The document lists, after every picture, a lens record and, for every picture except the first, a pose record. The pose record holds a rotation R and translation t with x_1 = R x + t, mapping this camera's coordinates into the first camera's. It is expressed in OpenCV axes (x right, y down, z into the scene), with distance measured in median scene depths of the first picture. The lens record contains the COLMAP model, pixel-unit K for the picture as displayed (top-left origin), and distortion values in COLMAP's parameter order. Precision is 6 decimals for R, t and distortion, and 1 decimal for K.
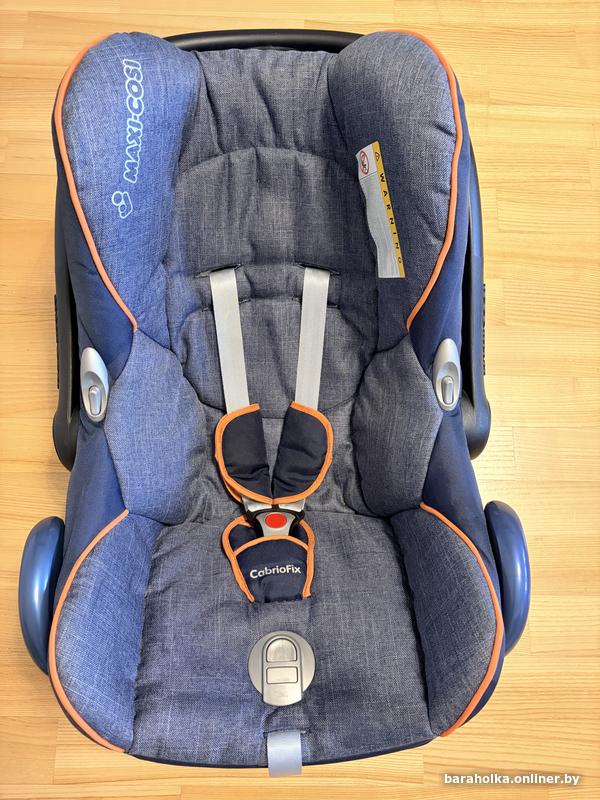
lens RADIAL K [[610.7, 0, 301.5], [0, 610.7, 397.3], [0, 0, 1]] dist [0.026165, -0.035746]
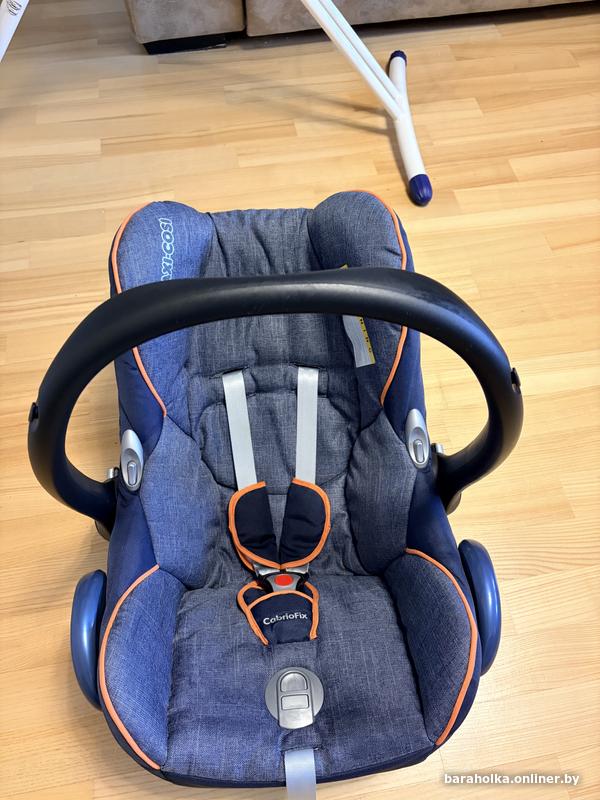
lens RADIAL K [[610.7, 0, 296.8], [0, 610.7, 399.0], [0, 0, 1]] dist [0.026165, -0.035746]
pose [[0.998637, -0.052004, -0.004365, 0.005386], [0.049686, 0.973027, -0.225278, 0.147975], [0.015963, 0.224754, 0.974285, -0.216002]]
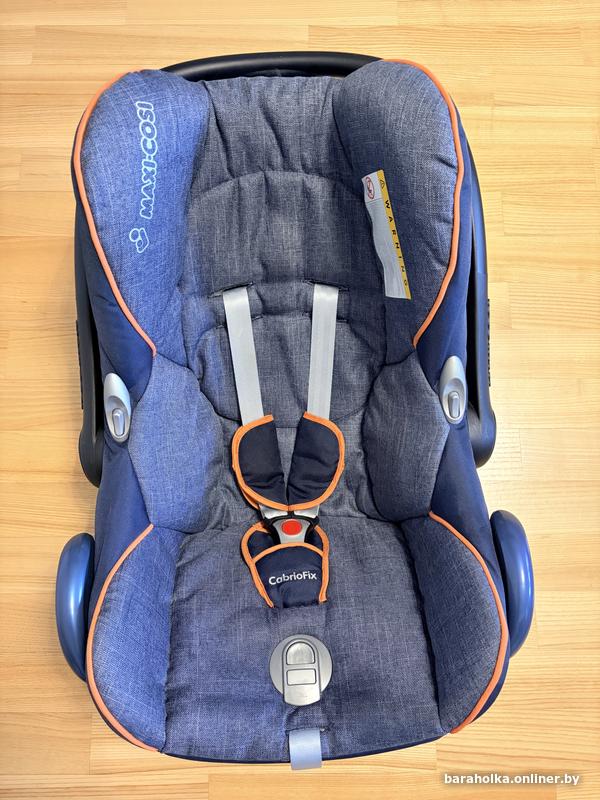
lens RADIAL K [[610.7, 0, 300.9], [0, 610.7, 399.8], [0, 0, 1]] dist [0.026165, -0.035746]
pose [[0.999575, -0.021338, -0.019843, -0.000891], [0.022083, 0.999031, 0.038075, -0.064559], [0.019011, -0.038497, 0.999078, -0.045889]]
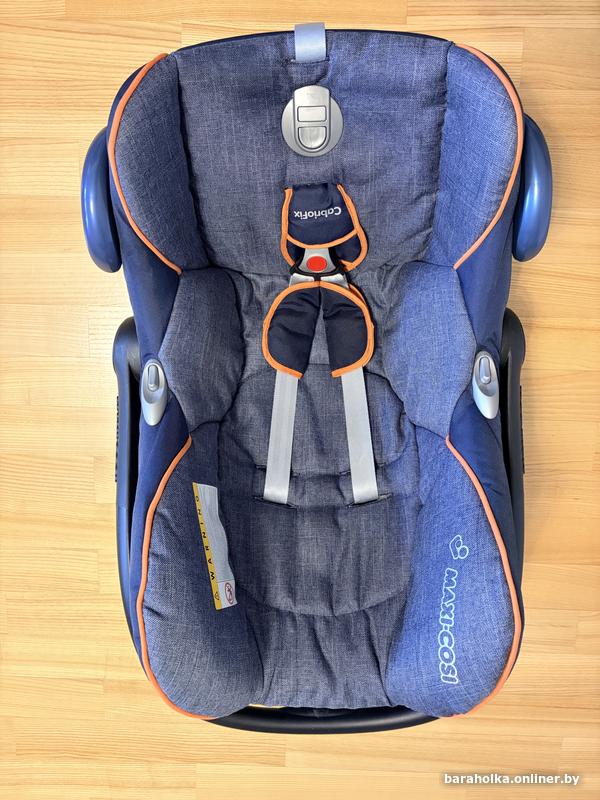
lens RADIAL K [[610.7, 0, 298.6], [0, 610.7, 402.9], [0, 0, 1]] dist [0.026165, -0.035746]
pose [[-0.999898, -0.009706, -0.010485, -0.001589], [0.009228, -0.998958, 0.044692, -0.098325], [-0.010908, 0.044591, 0.998946, -0.057702]]
